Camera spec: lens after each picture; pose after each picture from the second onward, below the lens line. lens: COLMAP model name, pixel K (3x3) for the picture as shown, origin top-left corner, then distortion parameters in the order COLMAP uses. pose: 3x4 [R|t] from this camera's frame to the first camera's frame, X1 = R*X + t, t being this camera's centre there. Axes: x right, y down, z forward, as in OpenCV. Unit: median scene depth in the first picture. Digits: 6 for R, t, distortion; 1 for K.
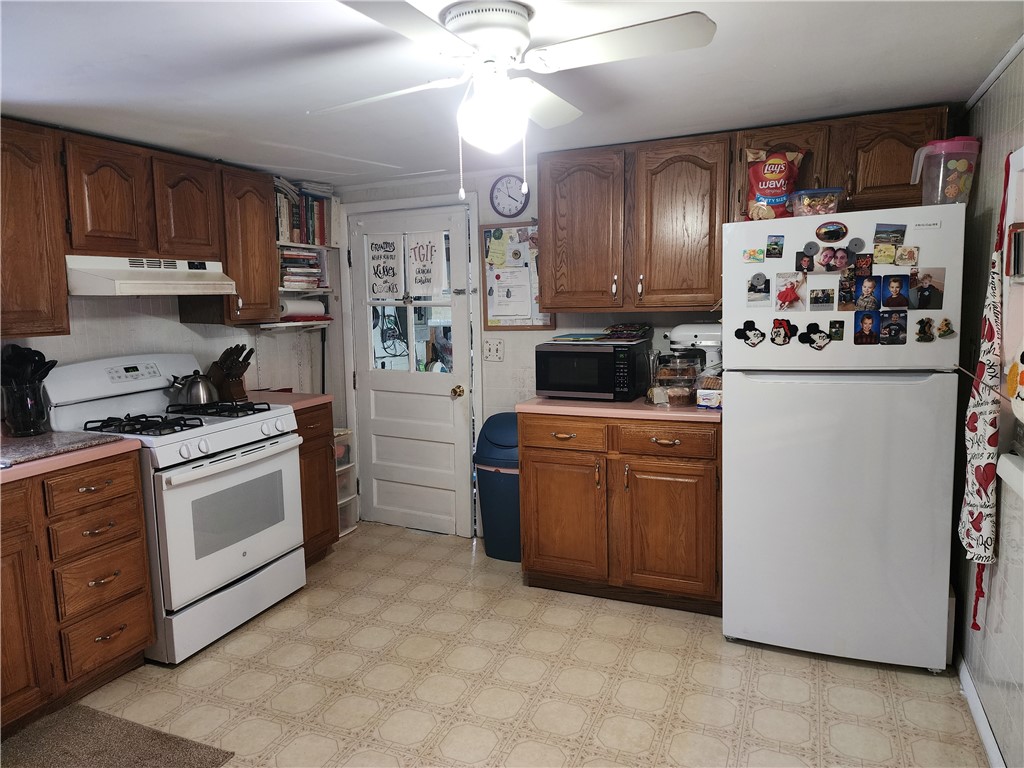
lens RADIAL K [[679.4, 0, 512.0], [0, 679.4, 384.0], [0, 0, 1]] dist [0.013673, 0.000393]
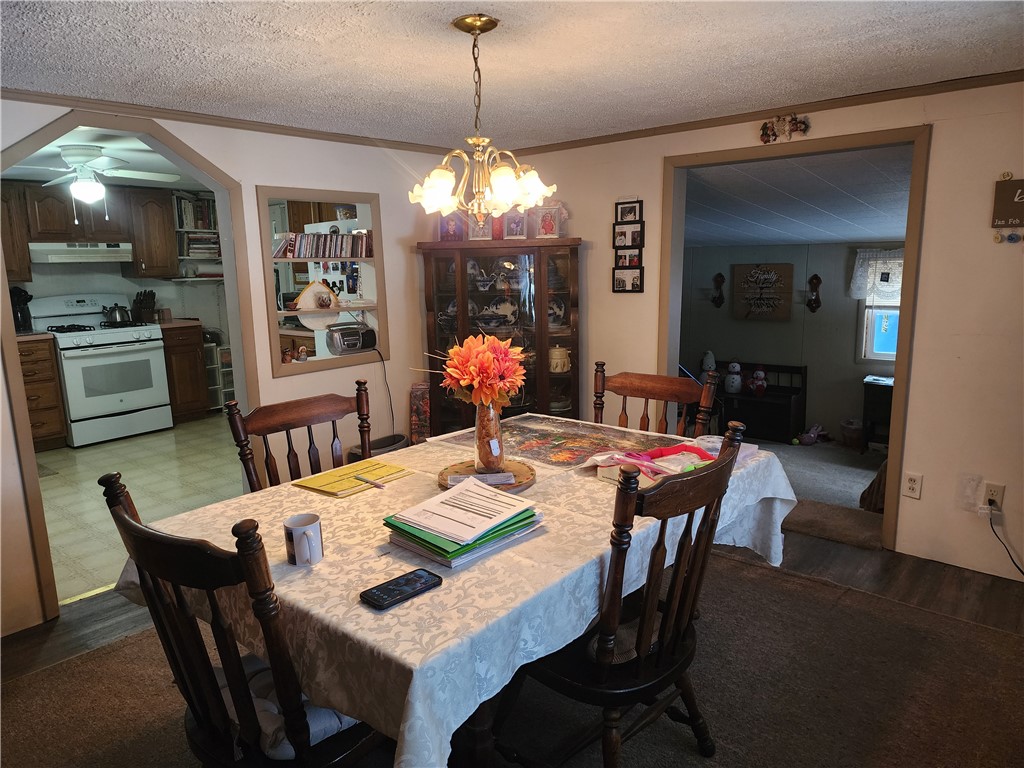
lens RADIAL K [[679.4, 0, 512.0], [0, 679.4, 384.0], [0, 0, 1]] dist [0.013673, 0.000393]
pose [[0.957340, 0.055915, -0.283503, 1.389384], [-0.038782, 0.997086, 0.065692, 0.043801], [0.286350, -0.051894, 0.956719, -0.588561]]
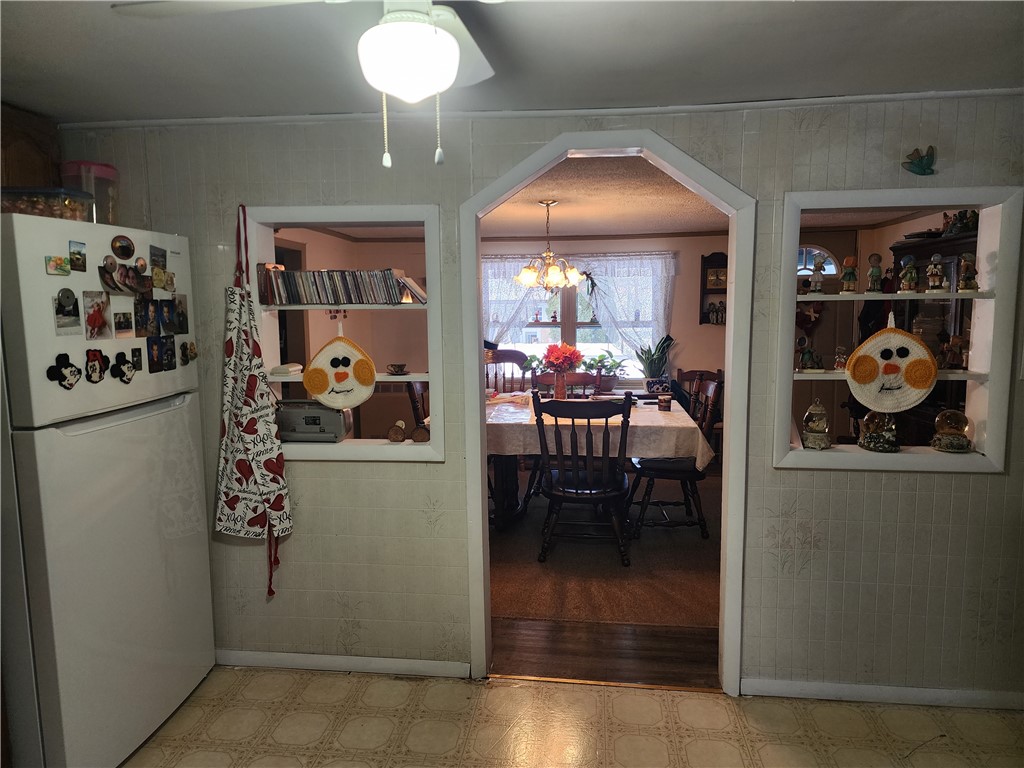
lens RADIAL K [[679.4, 0, 512.0], [0, 679.4, 384.0], [0, 0, 1]] dist [0.013673, 0.000393]
pose [[-0.298470, -0.077573, 0.951261, -0.499456], [0.141755, 0.982034, 0.124560, -0.085752], [-0.943833, 0.172023, -0.282112, 0.770938]]
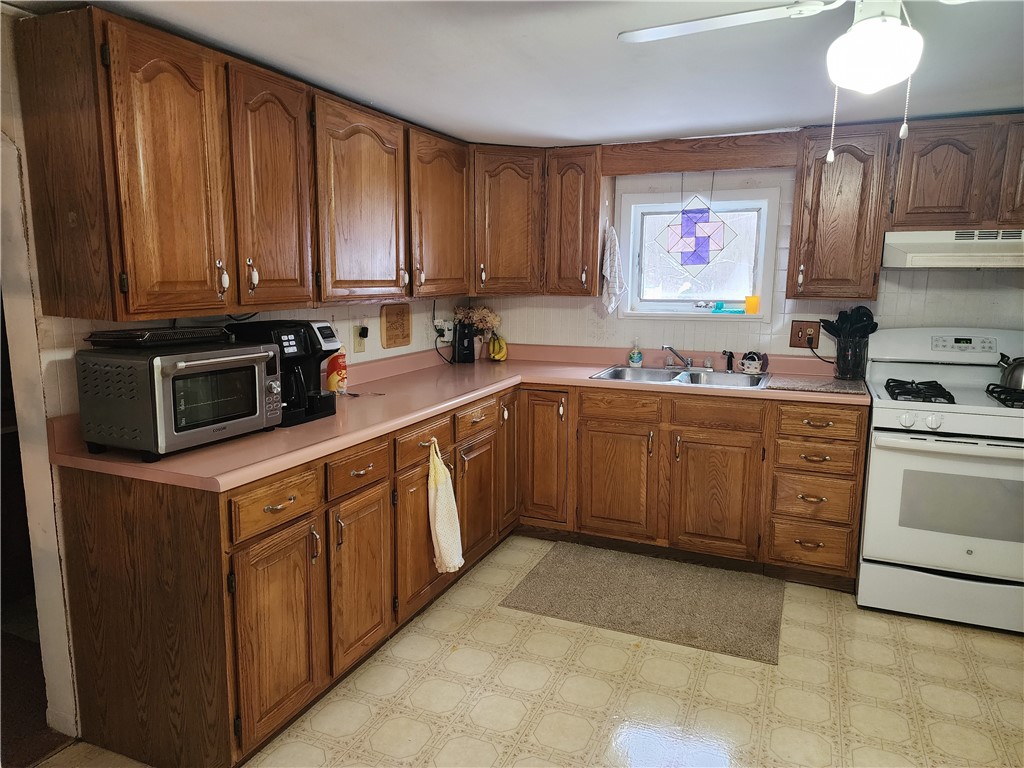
lens RADIAL K [[679.4, 0, 512.0], [0, 679.4, 384.0], [0, 0, 1]] dist [0.013673, 0.000393]
pose [[-0.009711, 0.184022, -0.982874, 0.561598], [-0.139027, 0.973125, 0.183571, -0.064297], [0.990241, 0.138429, 0.016134, 0.403412]]
